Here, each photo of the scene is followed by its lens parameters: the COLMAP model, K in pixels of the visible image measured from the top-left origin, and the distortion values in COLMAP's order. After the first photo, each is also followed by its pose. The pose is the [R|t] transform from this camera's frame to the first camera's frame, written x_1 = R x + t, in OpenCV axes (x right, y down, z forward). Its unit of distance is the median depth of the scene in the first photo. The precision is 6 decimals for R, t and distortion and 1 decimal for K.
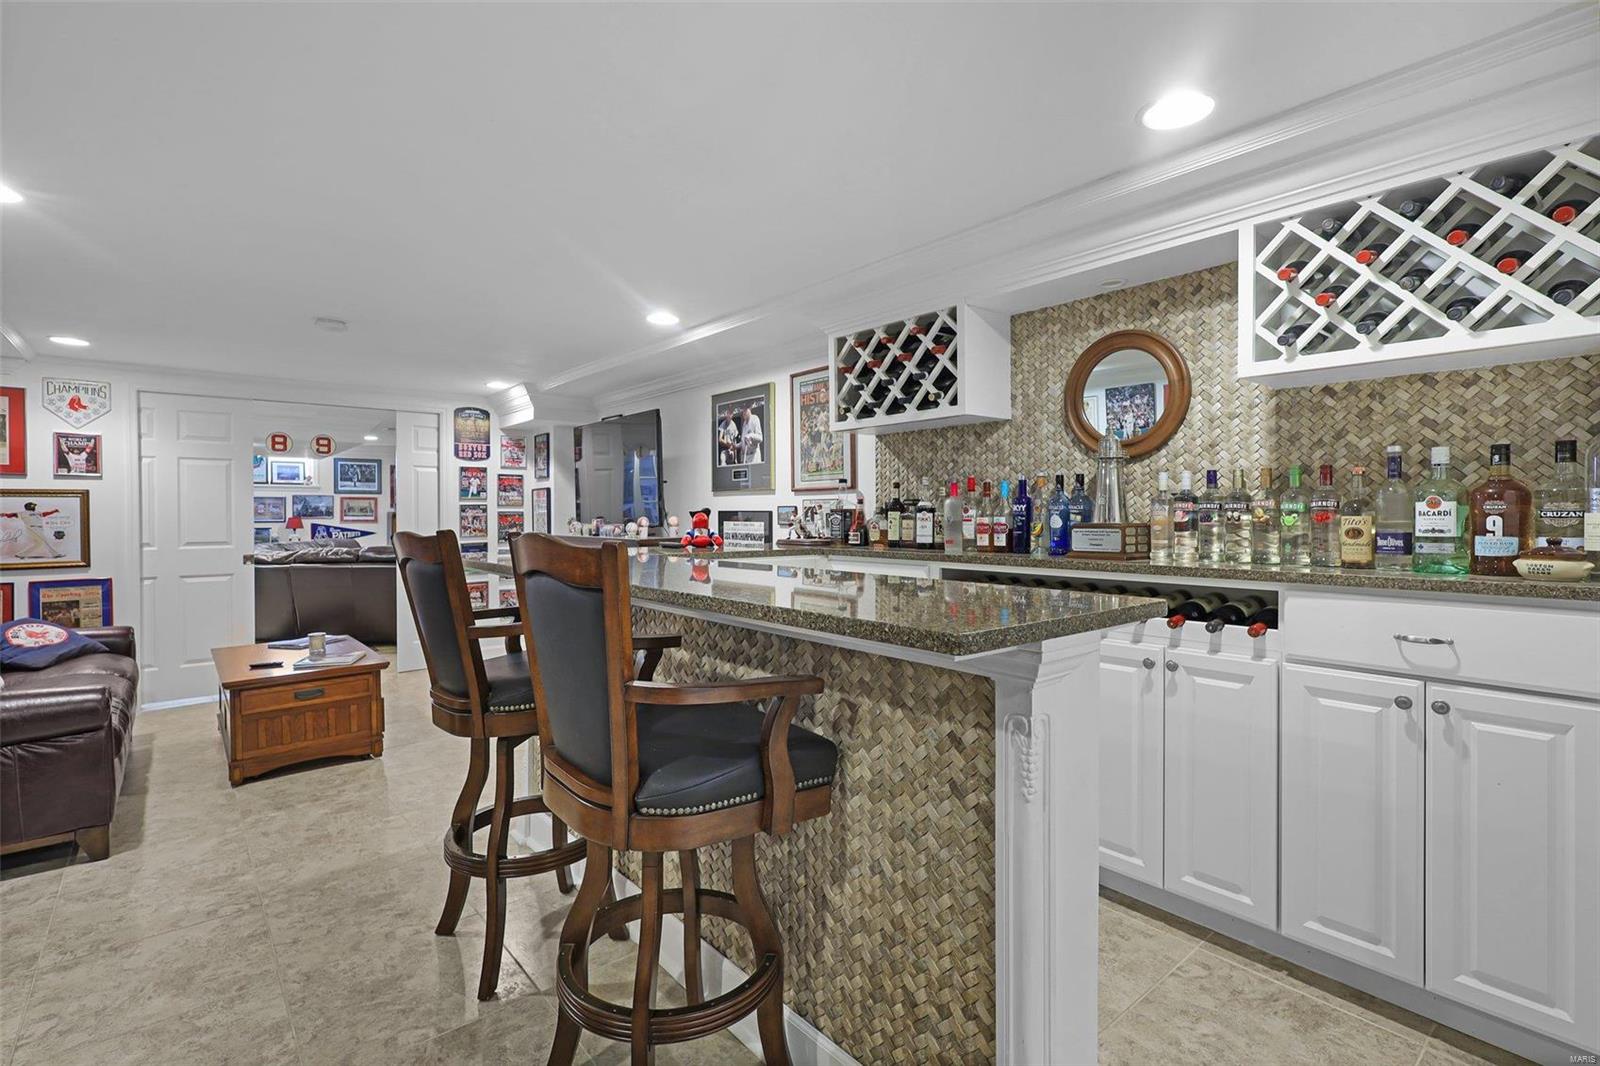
lens RADIAL K [[744.7, 0, 797.4], [0, 744.7, 526.9], [0, 0, 1]] dist [0.004056, 0.000395]
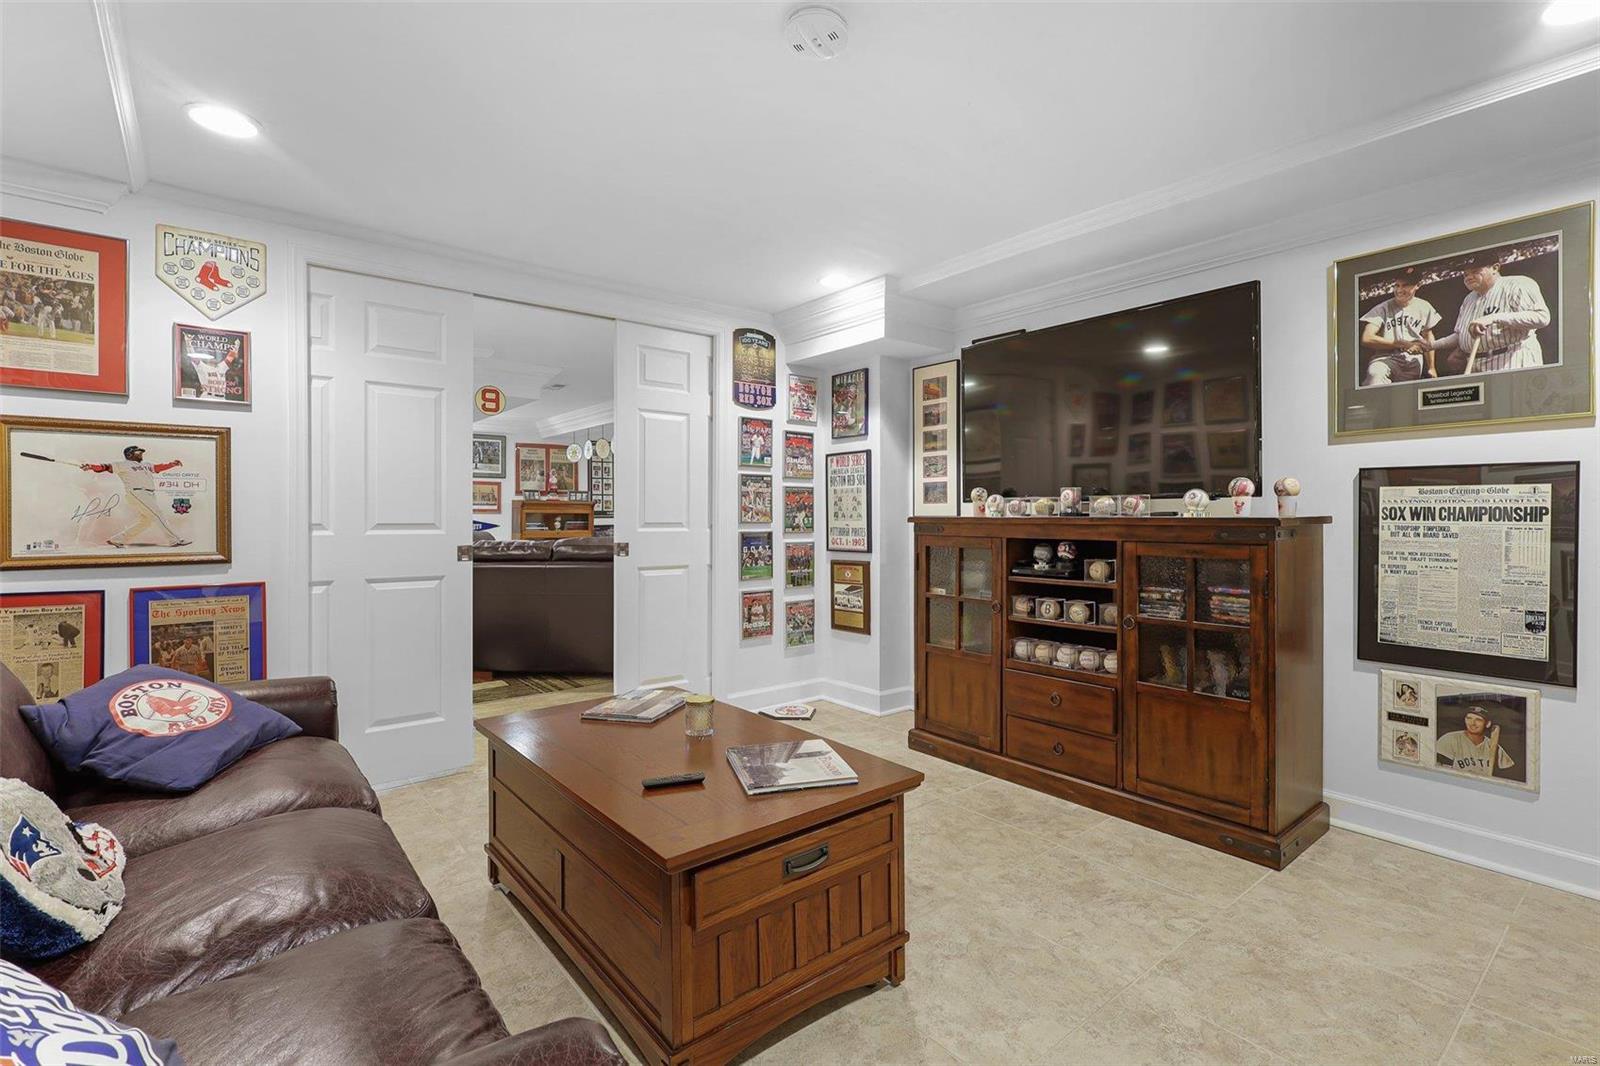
lens RADIAL K [[744.7, 0, 803.5], [0, 744.7, 527.5], [0, 0, 1]] dist [0.004056, 0.000395]
pose [[0.999752, 0.005906, -0.021488, -0.499673], [-0.005983, 0.999976, -0.003518, 0.025998], [0.021467, 0.003646, 0.999763, 0.441638]]
